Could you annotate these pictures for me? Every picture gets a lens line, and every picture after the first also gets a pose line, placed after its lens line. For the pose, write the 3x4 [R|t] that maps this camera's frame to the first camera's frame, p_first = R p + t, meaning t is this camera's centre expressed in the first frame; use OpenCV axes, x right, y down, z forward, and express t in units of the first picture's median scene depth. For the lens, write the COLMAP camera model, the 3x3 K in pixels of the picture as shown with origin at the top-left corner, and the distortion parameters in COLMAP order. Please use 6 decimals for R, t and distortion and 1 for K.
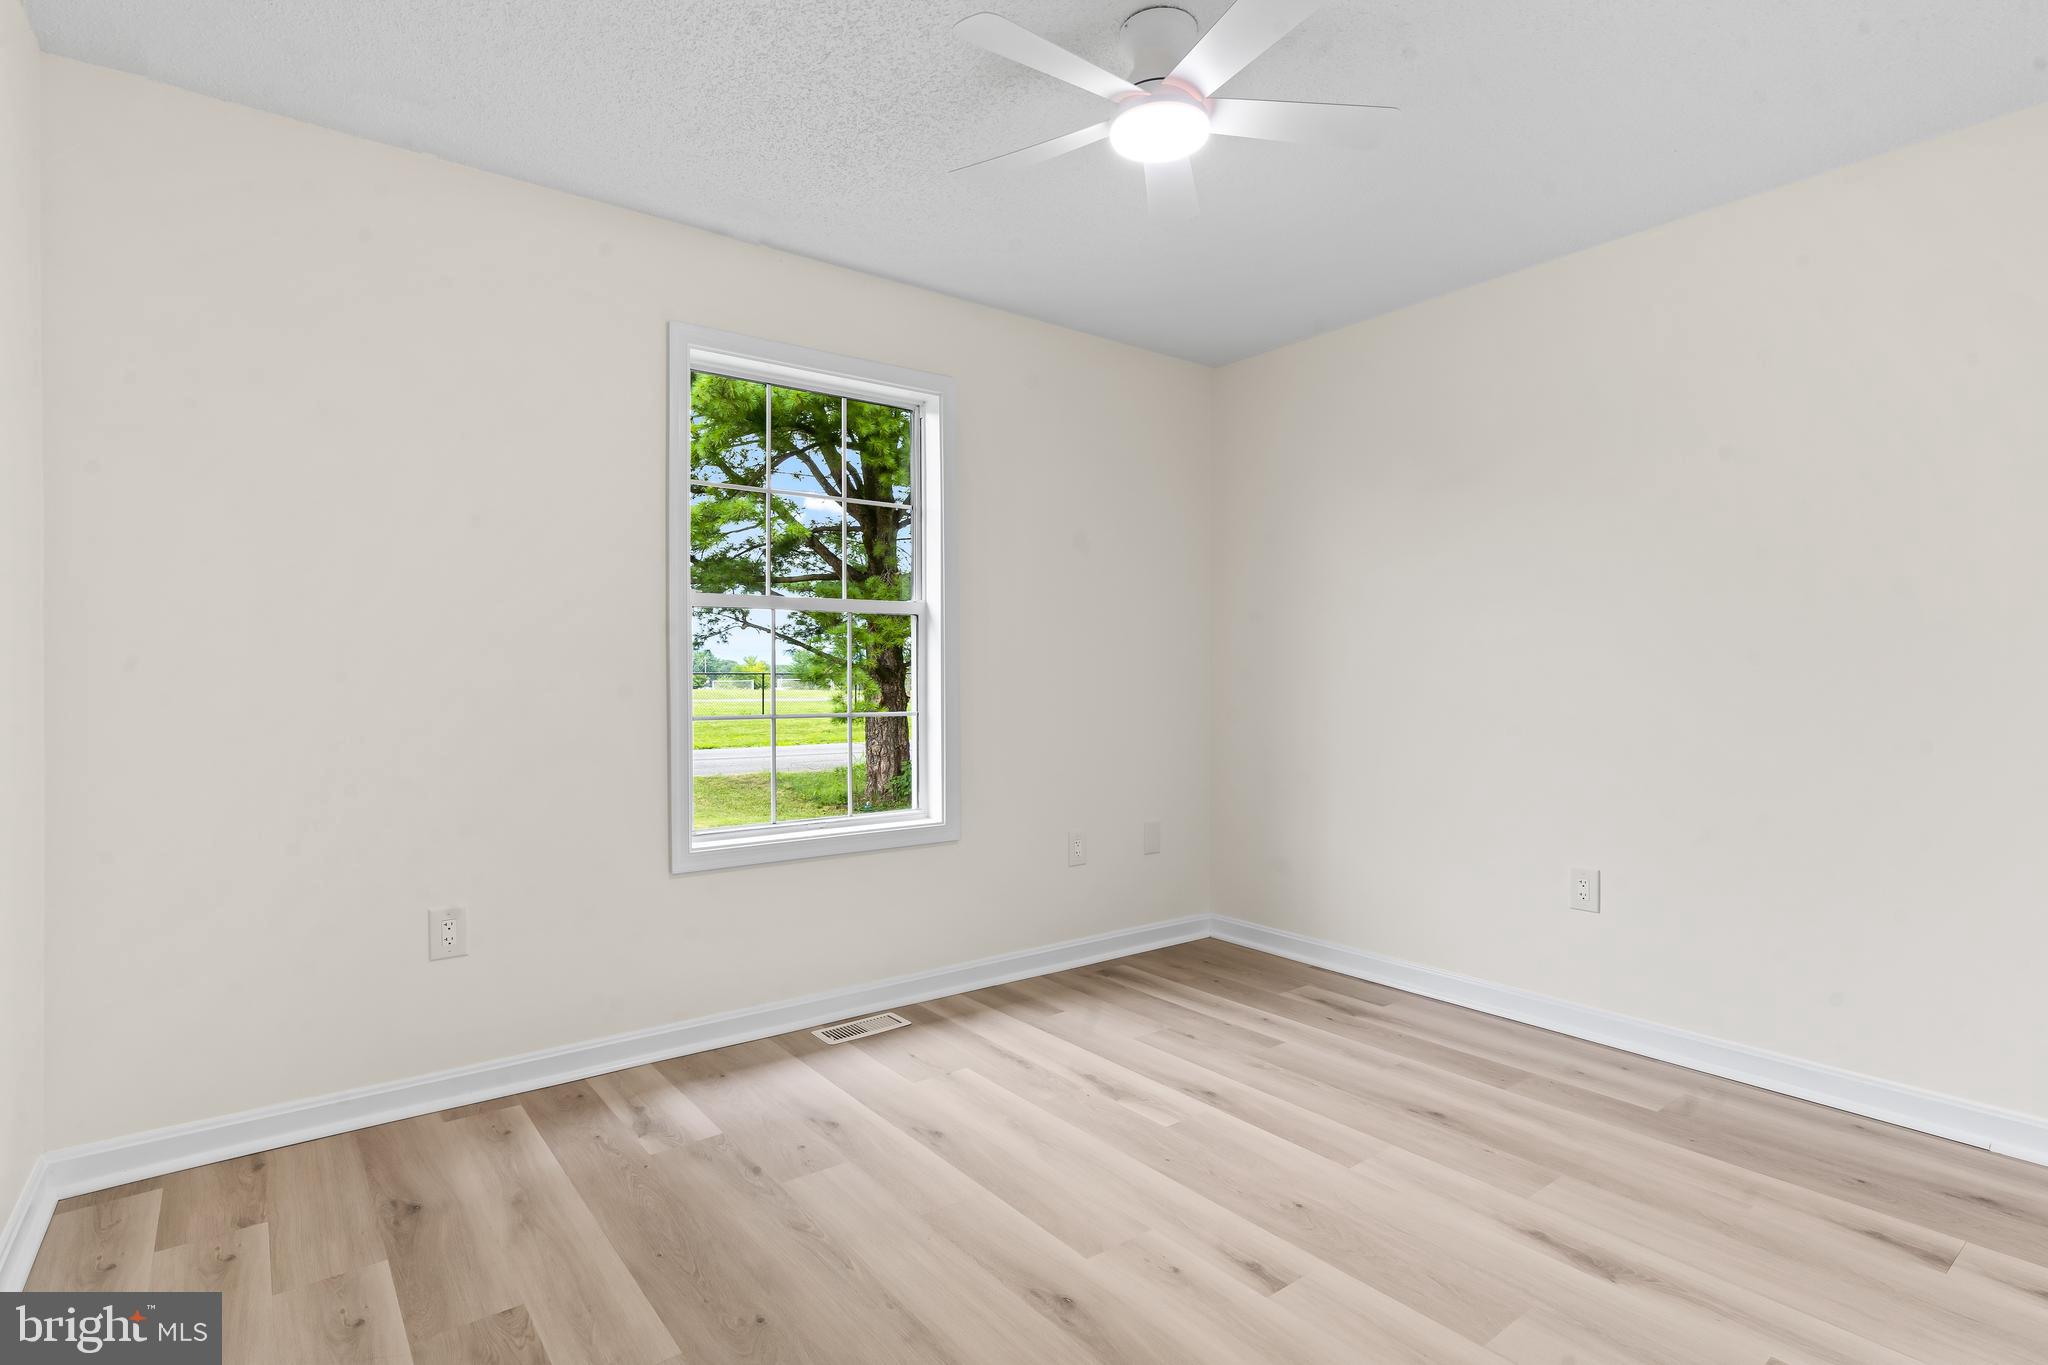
lens RADIAL K [[1032.1, 0, 1045.4], [0, 1032.1, 679.6], [0, 0, 1]] dist [-0.009996, 0.002793]
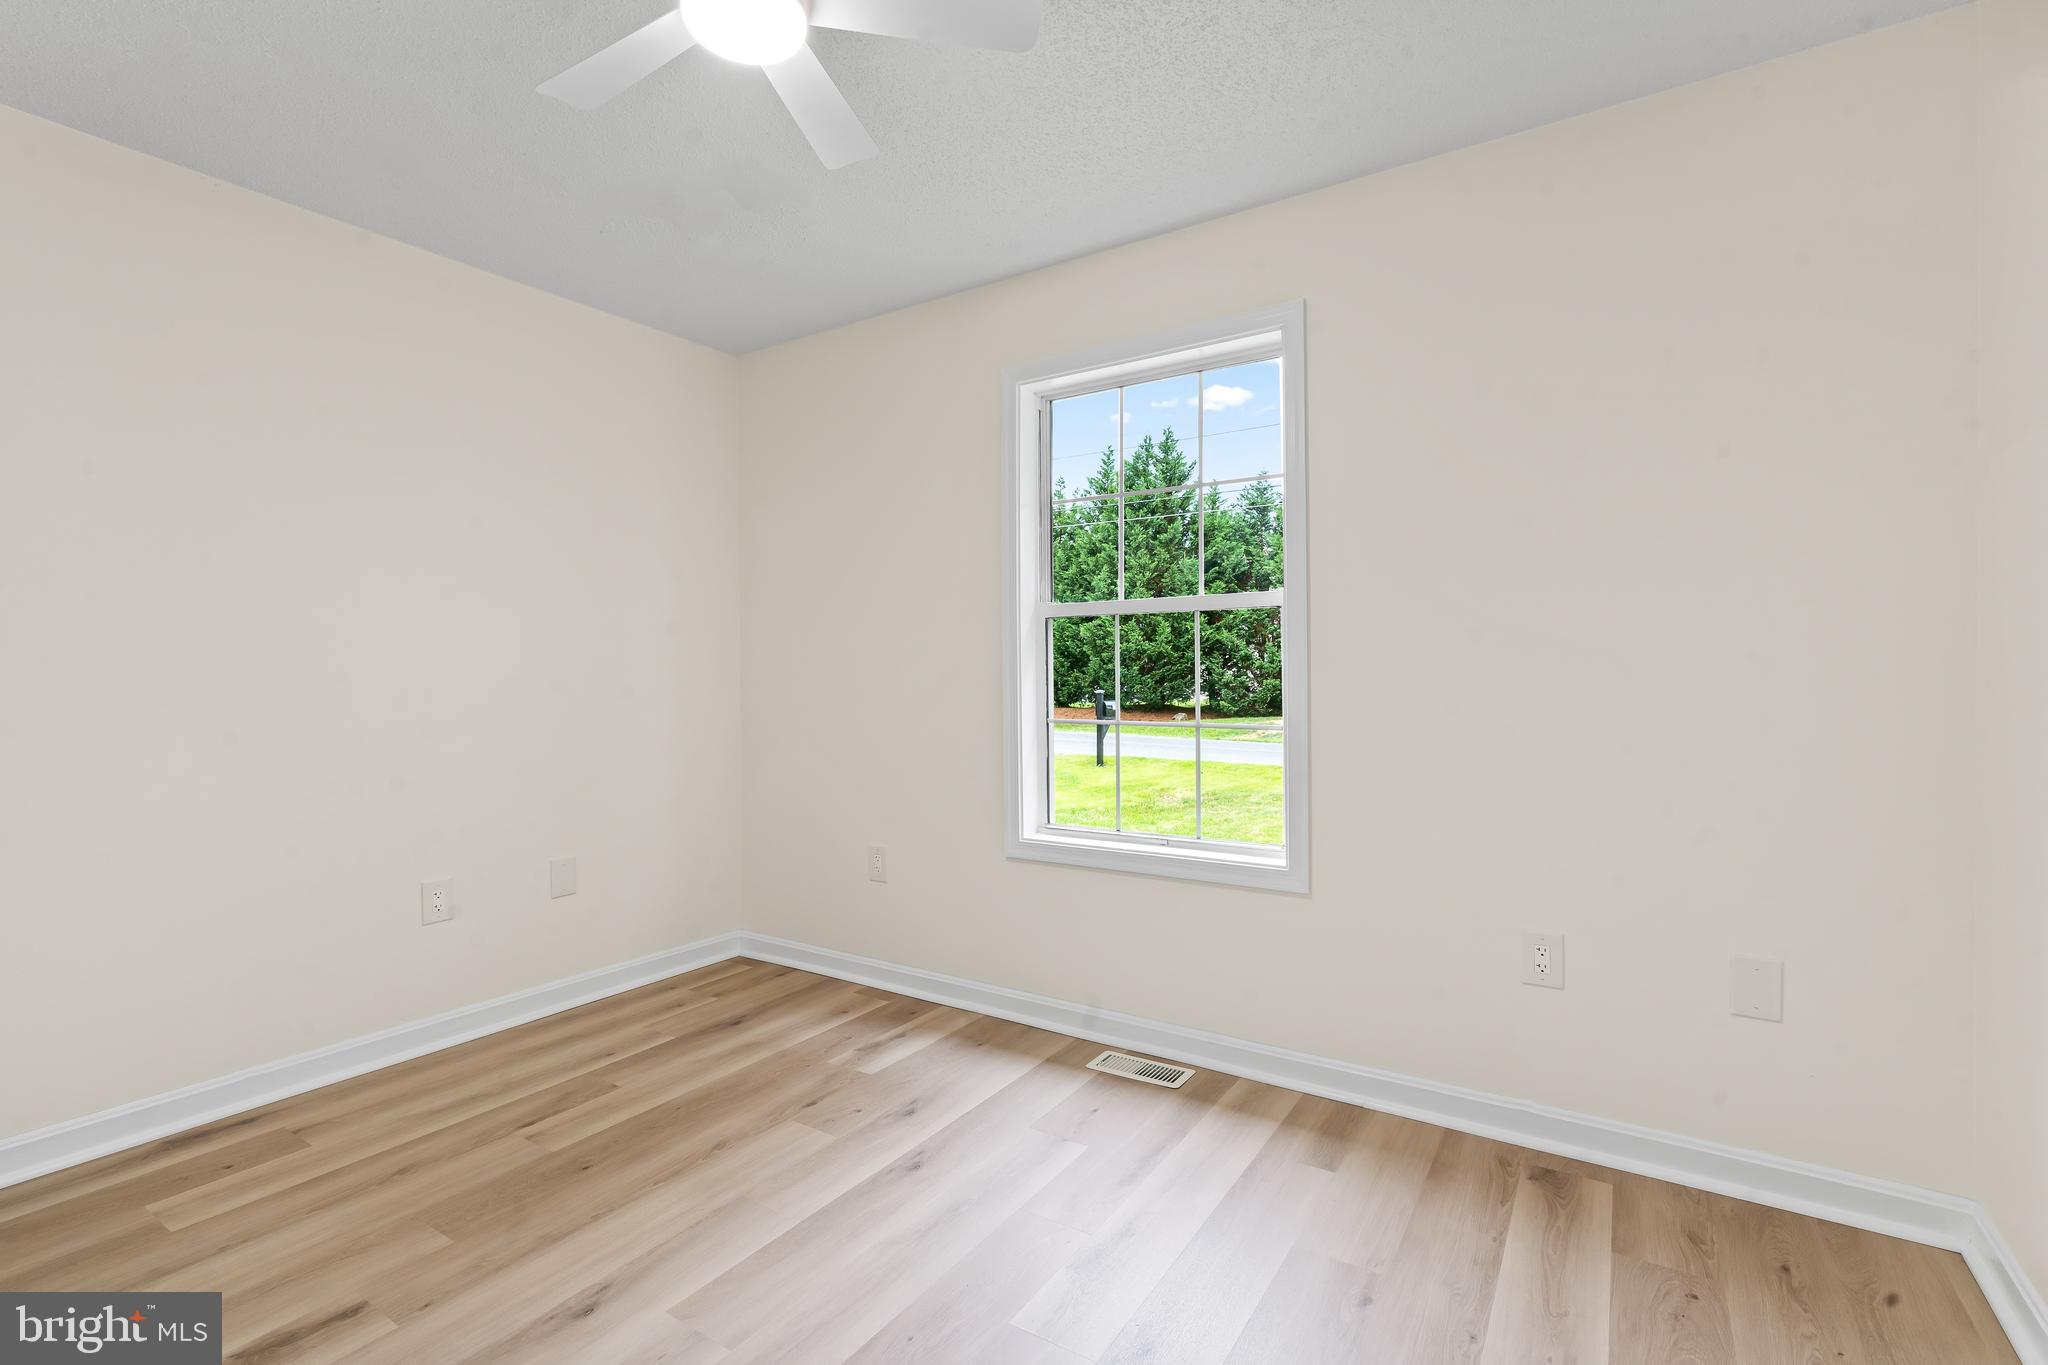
lens RADIAL K [[933.8, 0, 1025.0], [0, 933.8, 684.3], [0, 0, 1]] dist [-0.007742, 0.002469]
pose [[0.306454, 0.006362, -0.951864, 0.563022], [-0.000924, 0.999979, 0.006386, -0.011463], [0.951885, -0.001077, 0.306453, 0.622915]]
